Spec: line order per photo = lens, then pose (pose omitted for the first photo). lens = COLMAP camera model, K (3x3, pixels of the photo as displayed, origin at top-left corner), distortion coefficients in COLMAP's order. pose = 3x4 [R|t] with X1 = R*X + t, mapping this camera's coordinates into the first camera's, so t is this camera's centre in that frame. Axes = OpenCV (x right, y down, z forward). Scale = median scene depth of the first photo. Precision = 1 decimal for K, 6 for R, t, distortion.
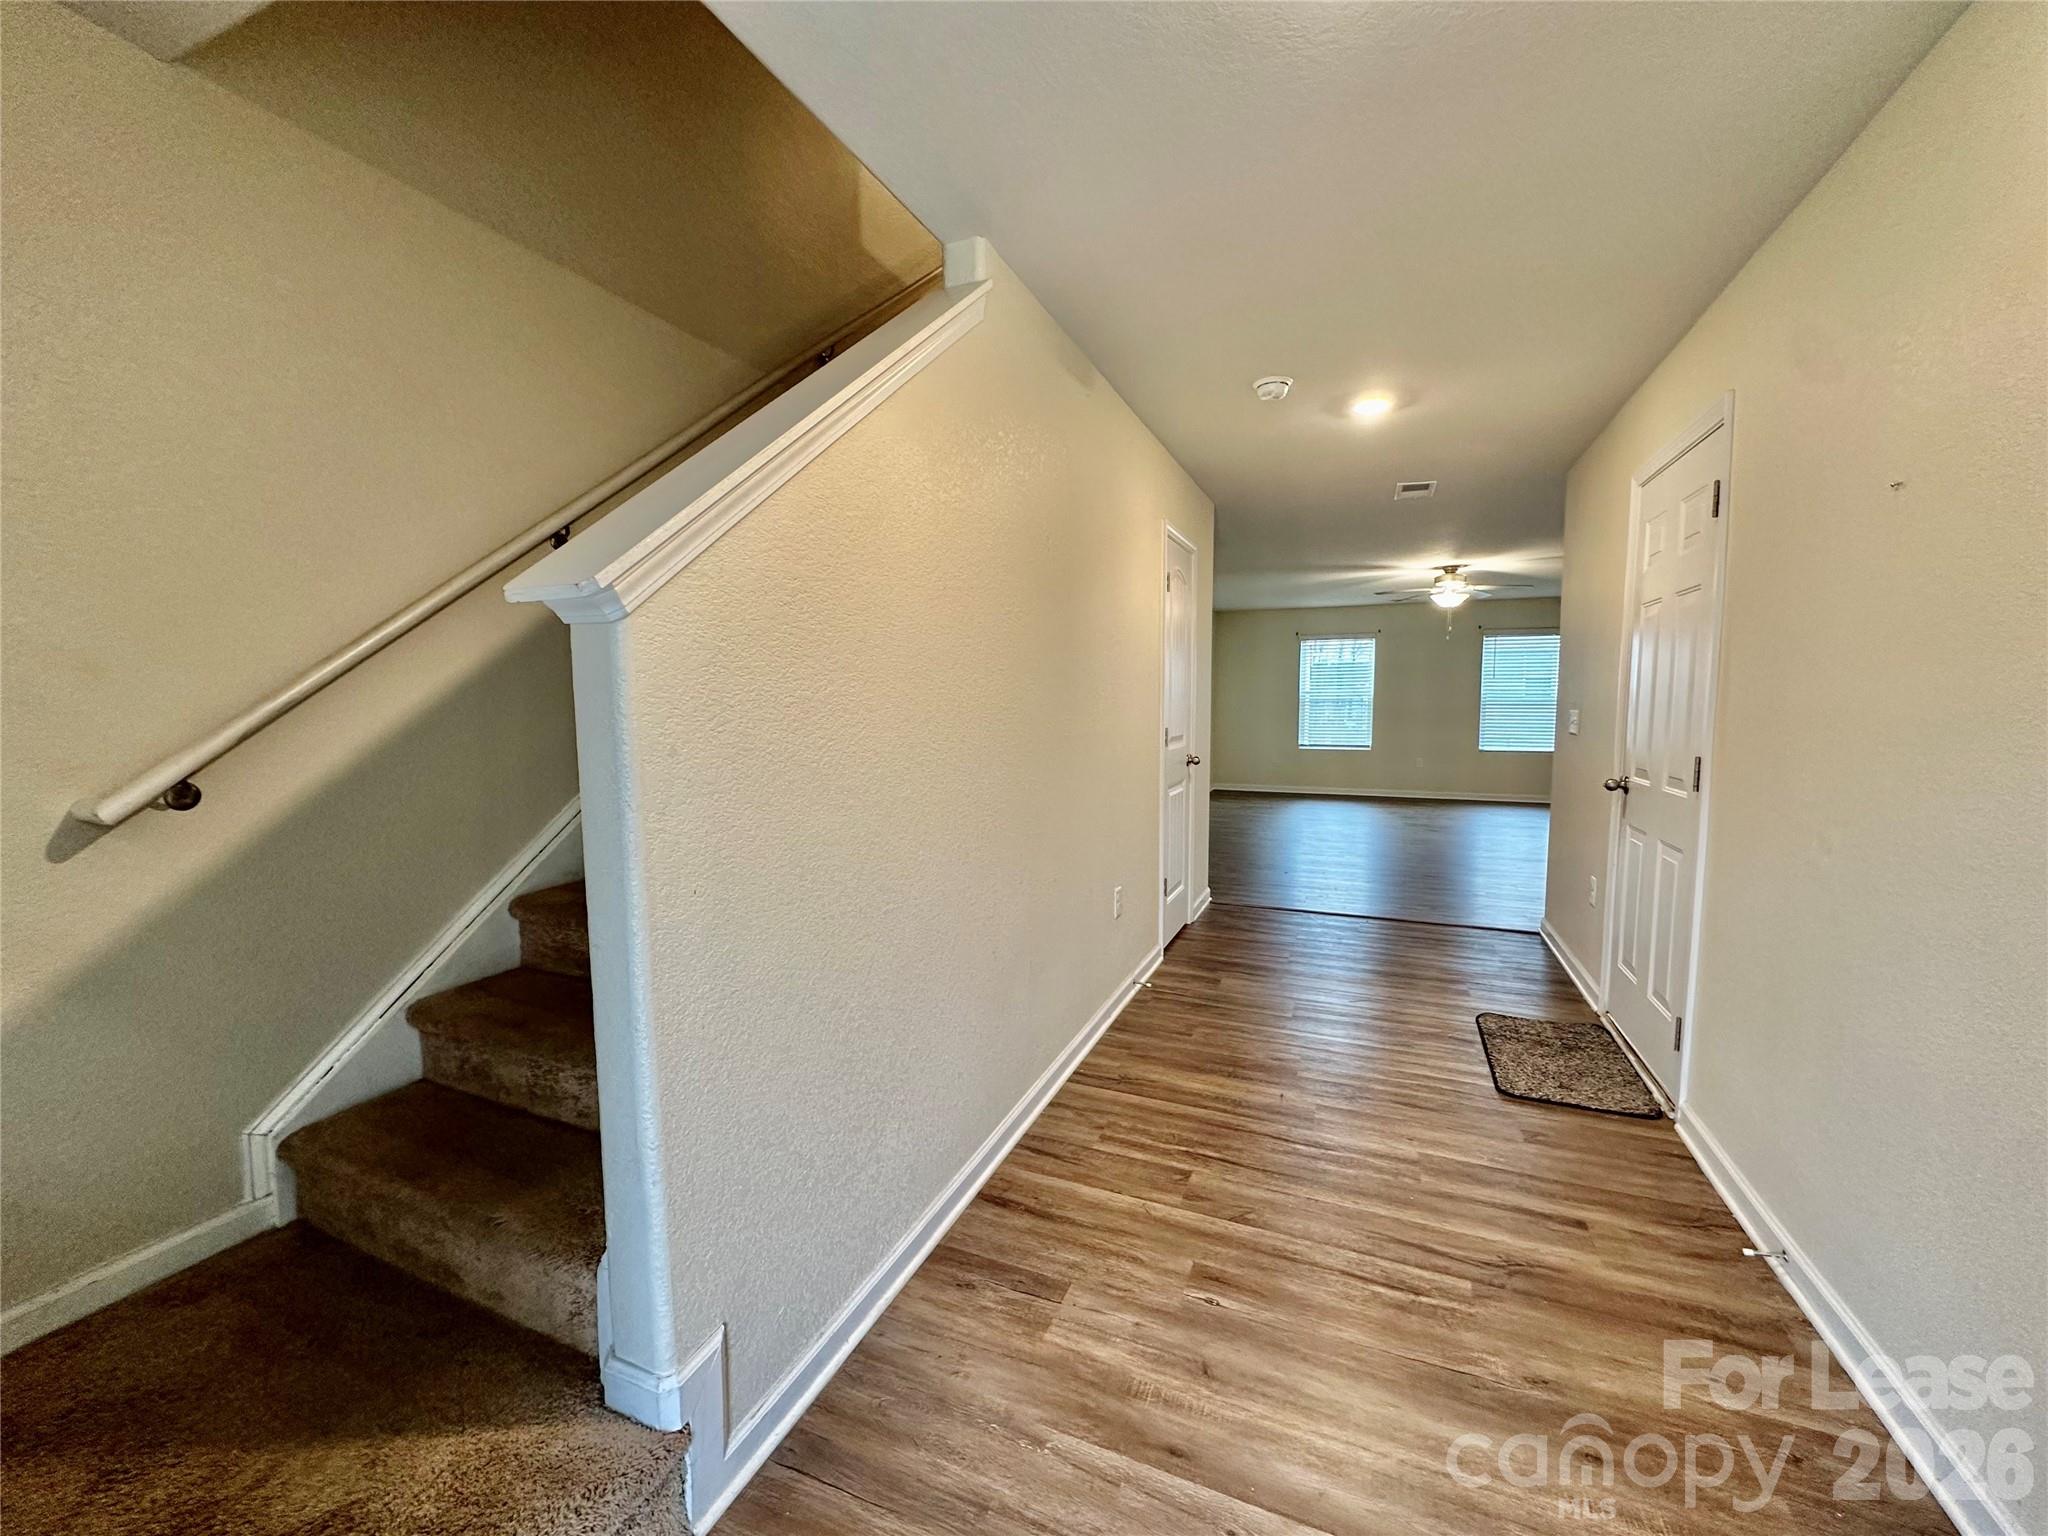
lens RADIAL K [[831.2, 0, 1017.8], [0, 831.2, 769.0], [0, 0, 1]] dist [0.005968, 0.000321]
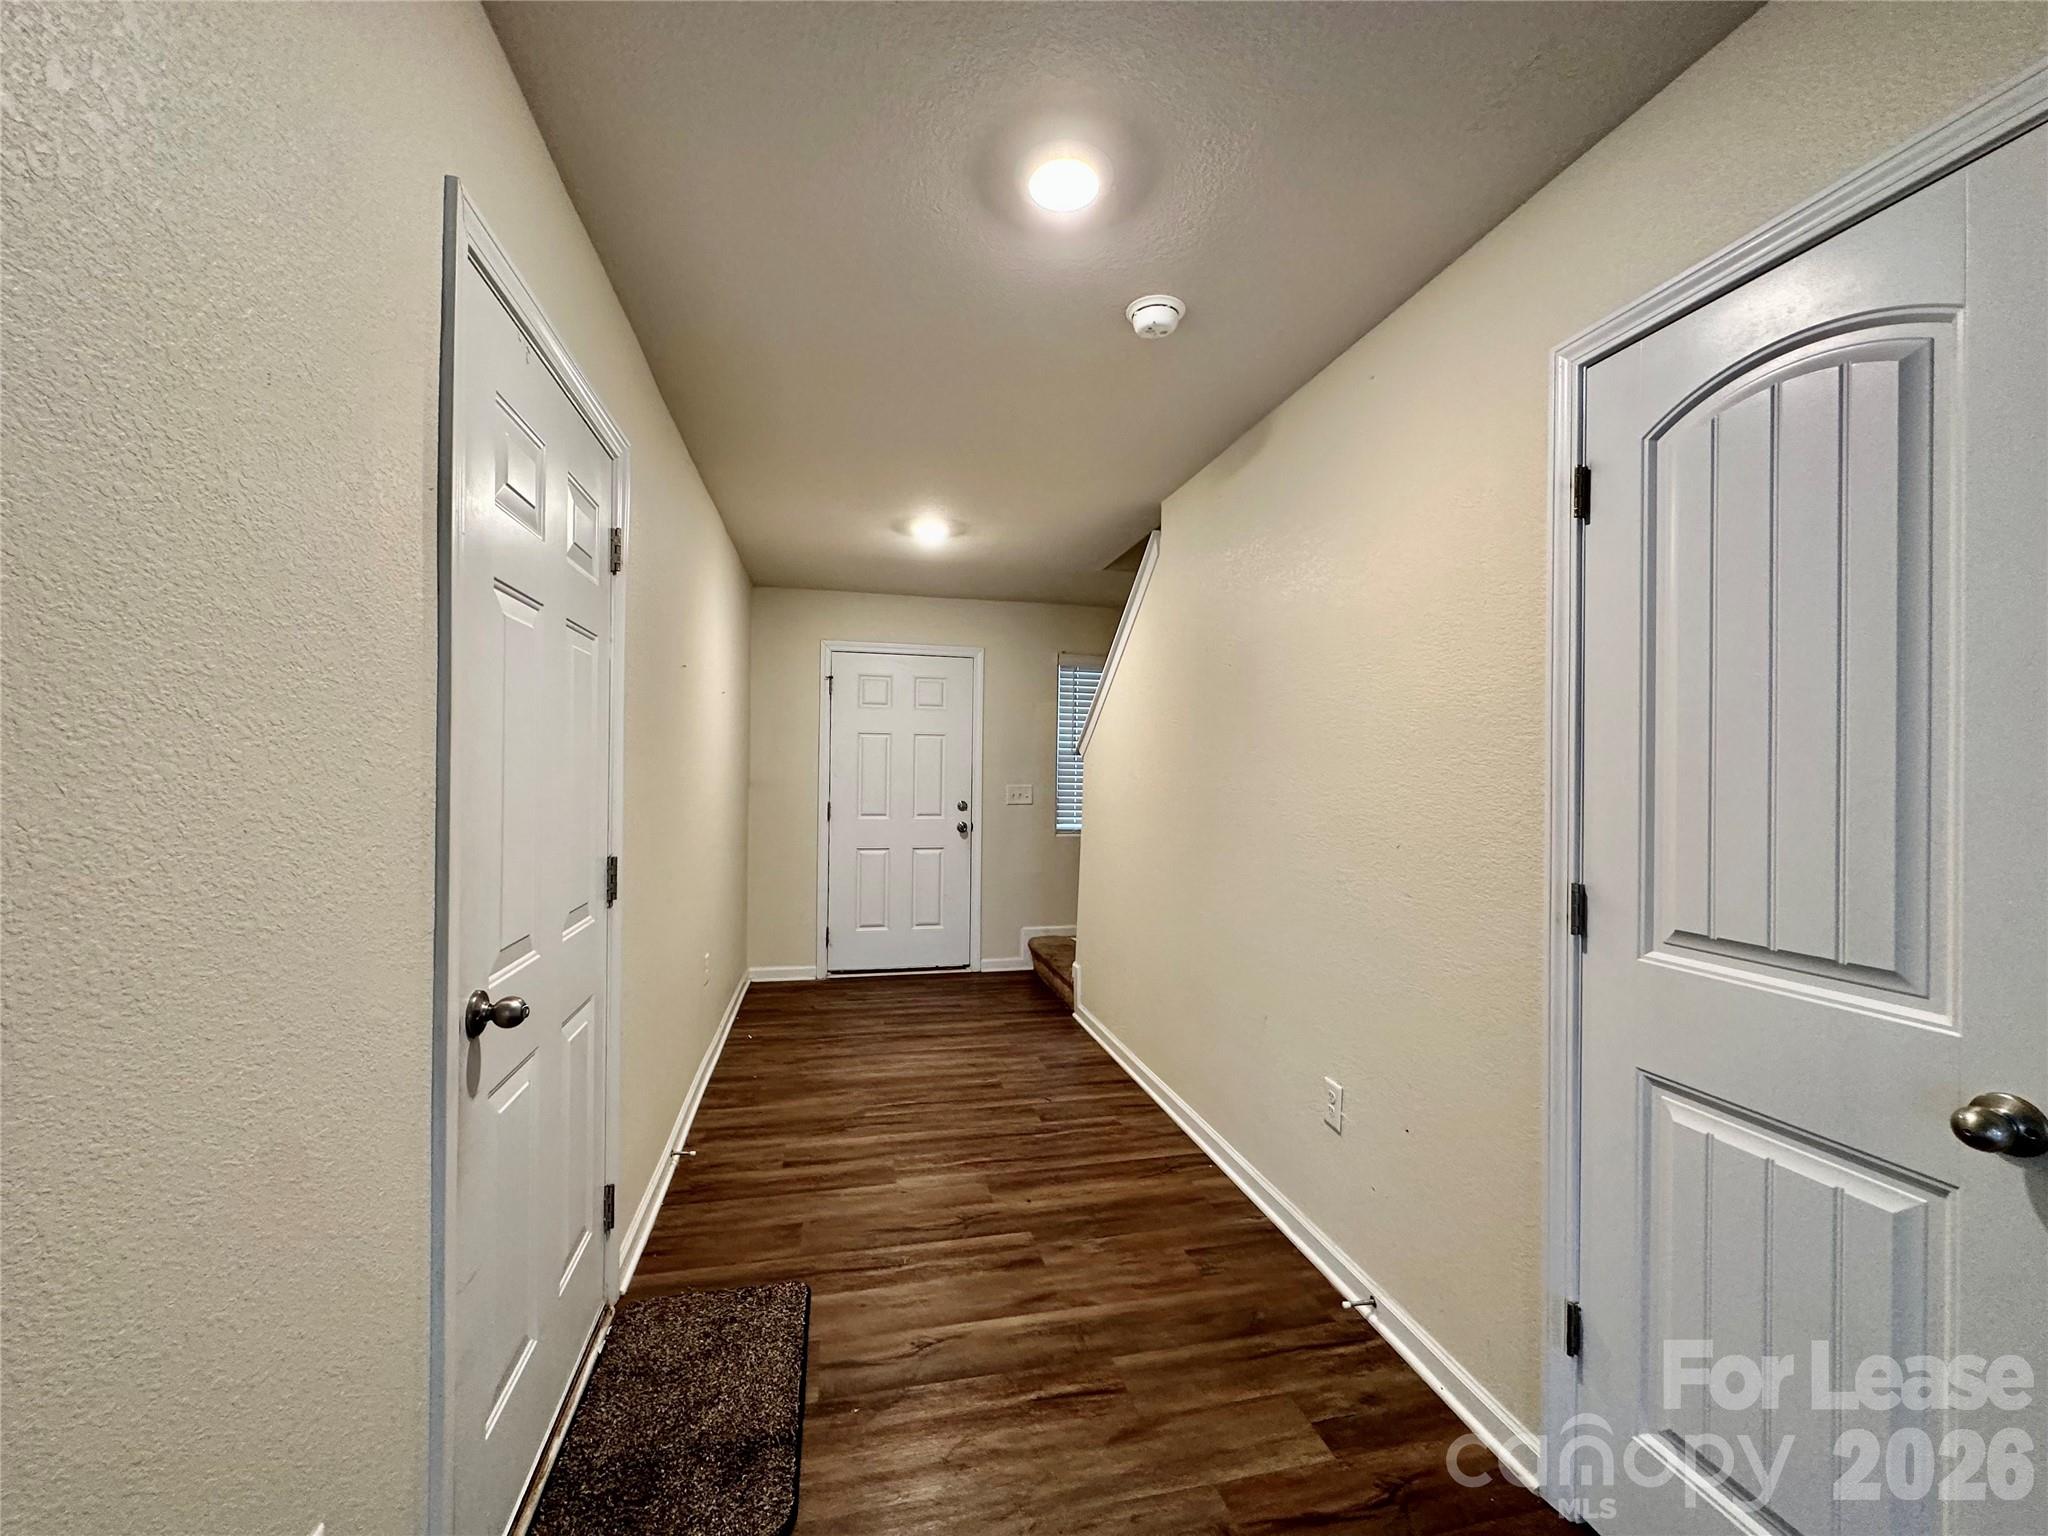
lens RADIAL K [[831.2, 0, 1012.6], [0, 831.2, 772.4], [0, 0, 1]] dist [0.005968, 0.000321]
pose [[-0.816201, -0.004126, -0.577753, 1.123098], [-0.059095, 0.995326, 0.076377, -0.212487], [0.574738, 0.096481, -0.812630, 2.179665]]
